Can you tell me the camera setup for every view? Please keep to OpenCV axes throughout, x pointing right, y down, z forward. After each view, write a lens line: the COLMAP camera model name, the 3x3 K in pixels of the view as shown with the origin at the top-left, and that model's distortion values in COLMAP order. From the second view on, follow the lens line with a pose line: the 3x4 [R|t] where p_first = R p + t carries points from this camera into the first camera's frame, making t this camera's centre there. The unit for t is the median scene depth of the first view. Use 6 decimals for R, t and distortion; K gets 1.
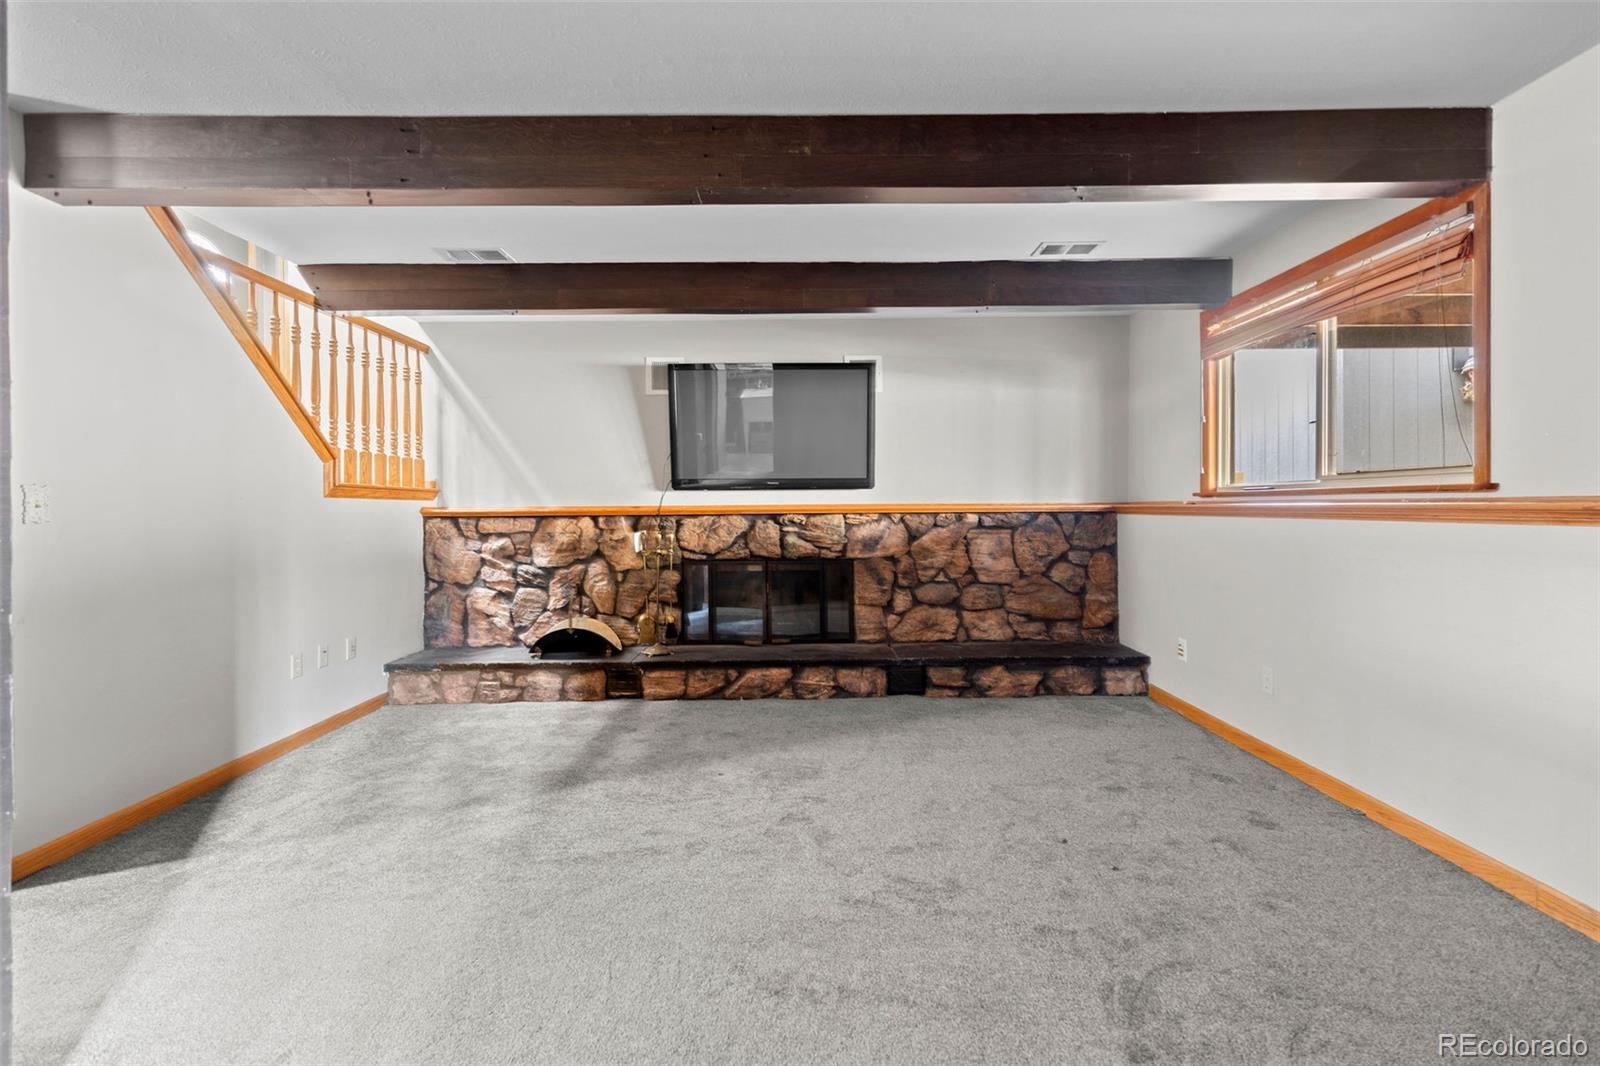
lens RADIAL K [[716.3, 0, 800.9], [0, 716.3, 510.5], [0, 0, 1]] dist [0.006812, -0.000967]
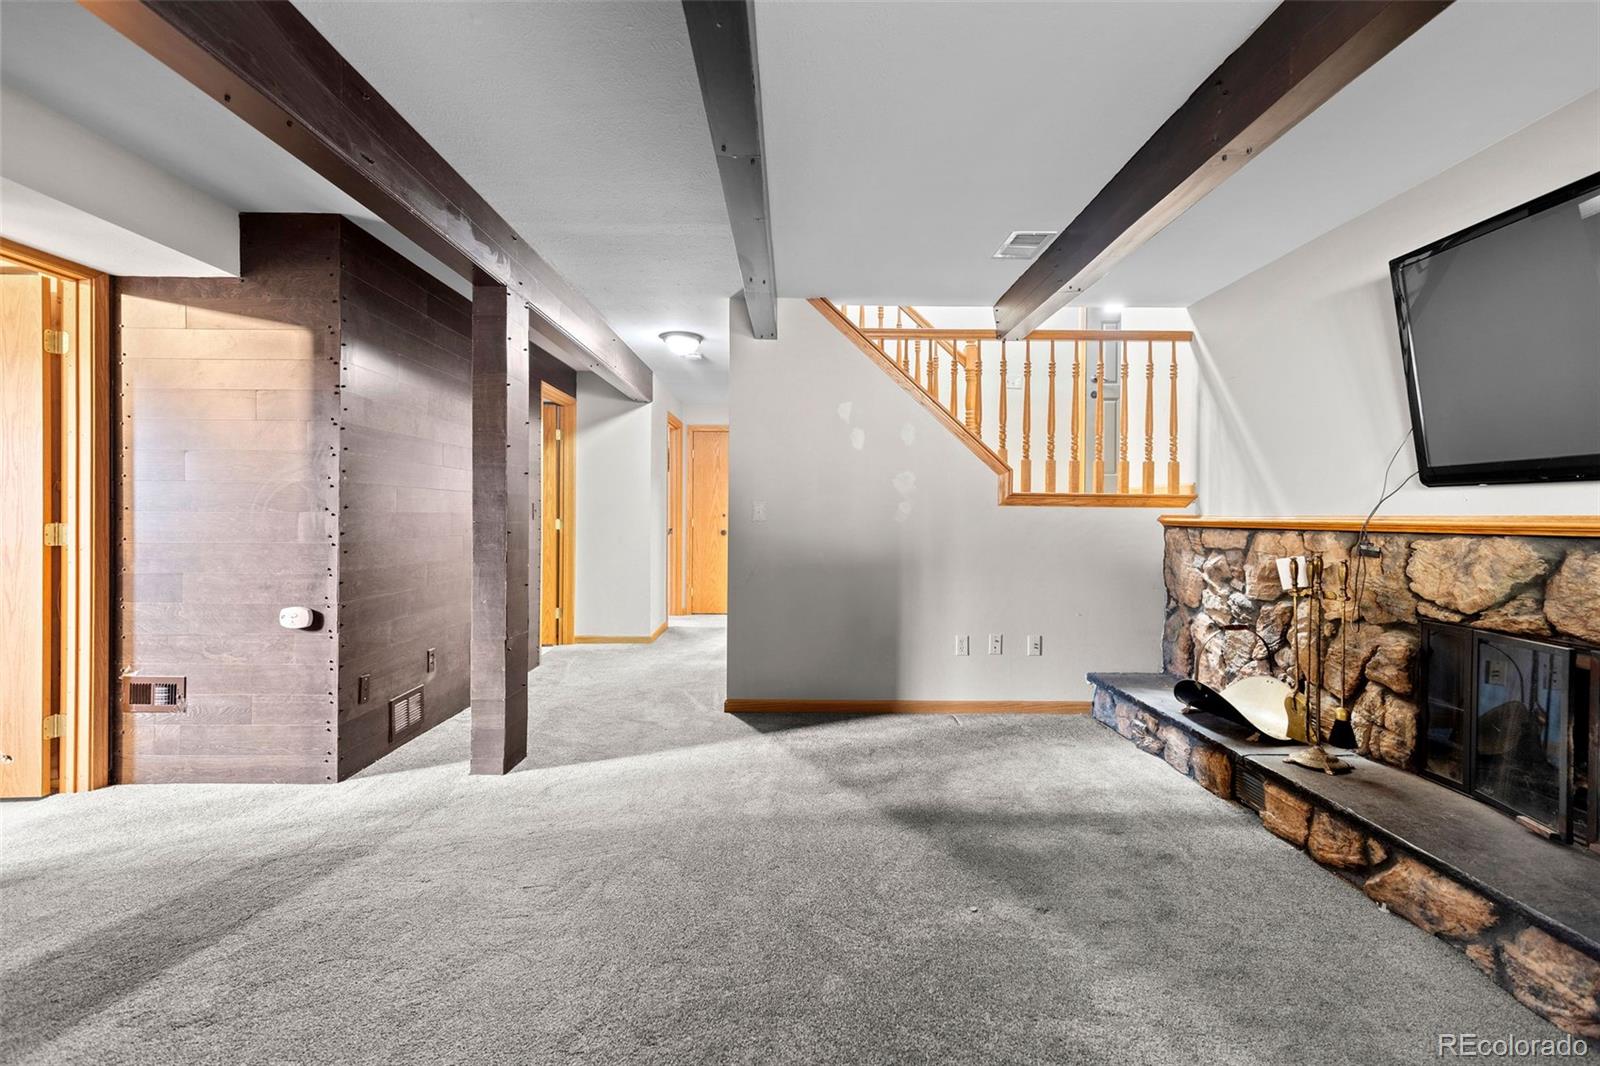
lens RADIAL K [[716.3, 0, 806.4], [0, 716.3, 516.9], [0, 0, 1]] dist [0.006812, -0.000967]
pose [[0.015088, 0.010042, -0.999836, 0.366022], [-0.009570, 0.999905, 0.009898, -0.007007], [0.999840, 0.009419, 0.015183, 0.536522]]
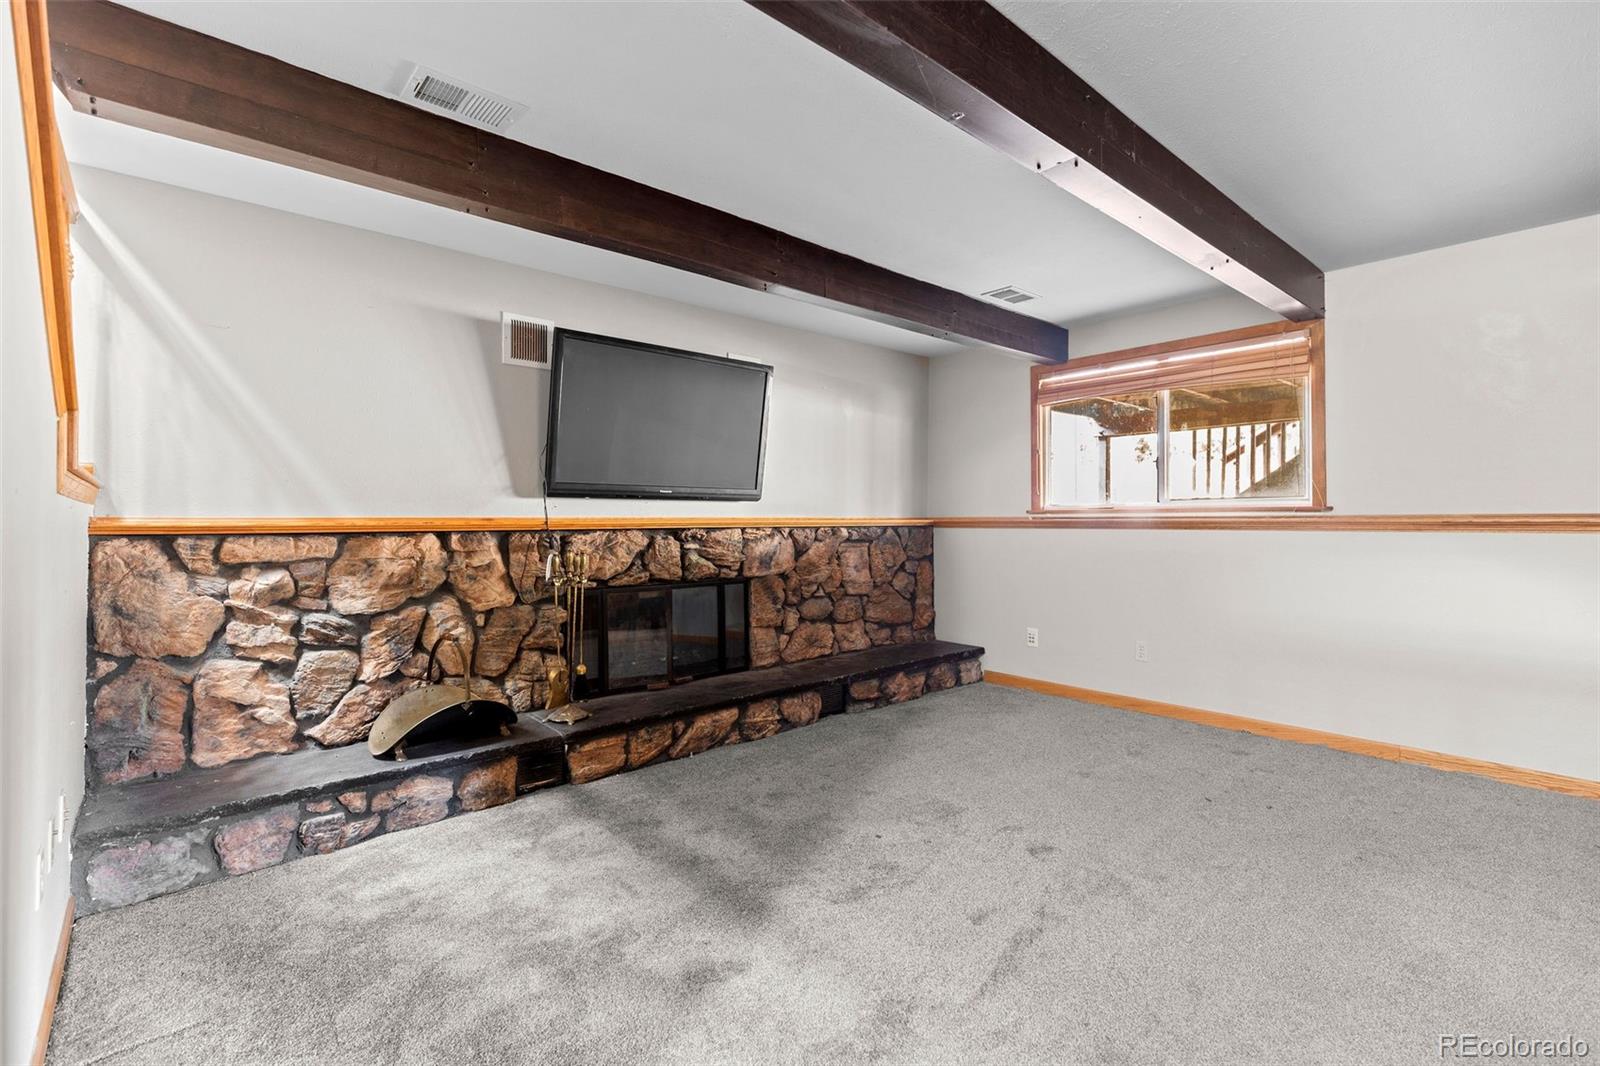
lens RADIAL K [[716.3, 0, 794.1], [0, 716.3, 517.1], [0, 0, 1]] dist [0.006812, -0.000967]
pose [[0.757785, 0.007844, 0.652457, -0.479286], [0.001462, 0.999905, -0.013719, 0.003265], [-0.652502, 0.011350, 0.757702, 0.274394]]
